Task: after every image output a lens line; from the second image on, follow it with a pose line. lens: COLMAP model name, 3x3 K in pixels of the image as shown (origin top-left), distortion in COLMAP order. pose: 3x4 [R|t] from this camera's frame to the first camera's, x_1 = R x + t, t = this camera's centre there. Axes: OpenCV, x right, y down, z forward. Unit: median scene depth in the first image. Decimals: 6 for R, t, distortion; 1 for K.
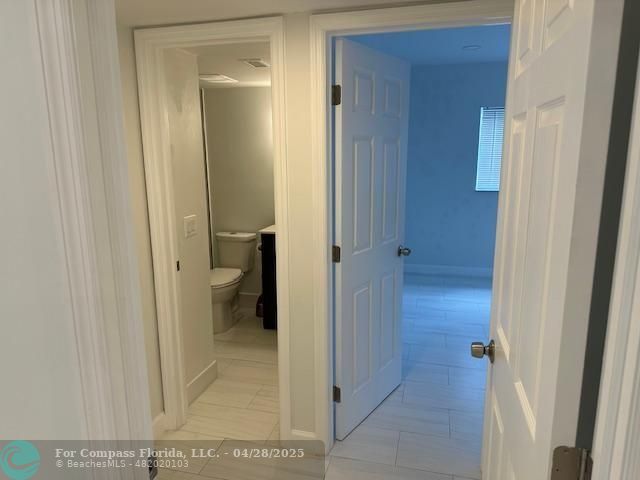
lens RADIAL K [[451.5, 0, 320.0], [0, 451.5, 240.0], [0, 0, 1]] dist [0.059729, -0.001876]
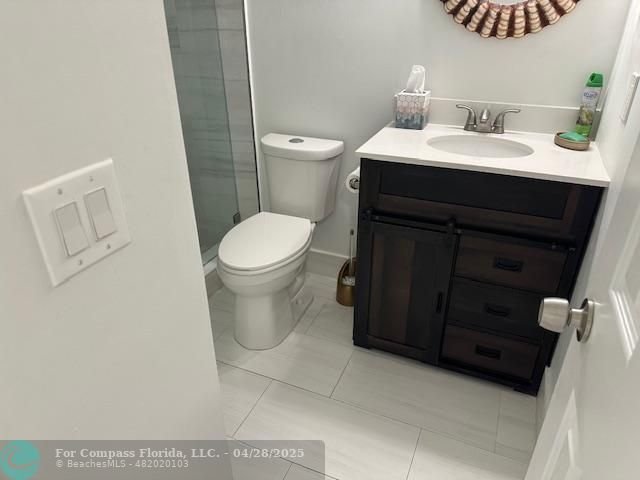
lens RADIAL K [[451.5, 0, 320.0], [0, 451.5, 240.0], [0, 0, 1]] dist [0.059729, -0.001876]
pose [[0.988801, 0.067867, -0.132915, -0.096826], [-0.026002, 0.955341, 0.294358, -0.055769], [0.146956, -0.287606, 0.946407, 0.526670]]
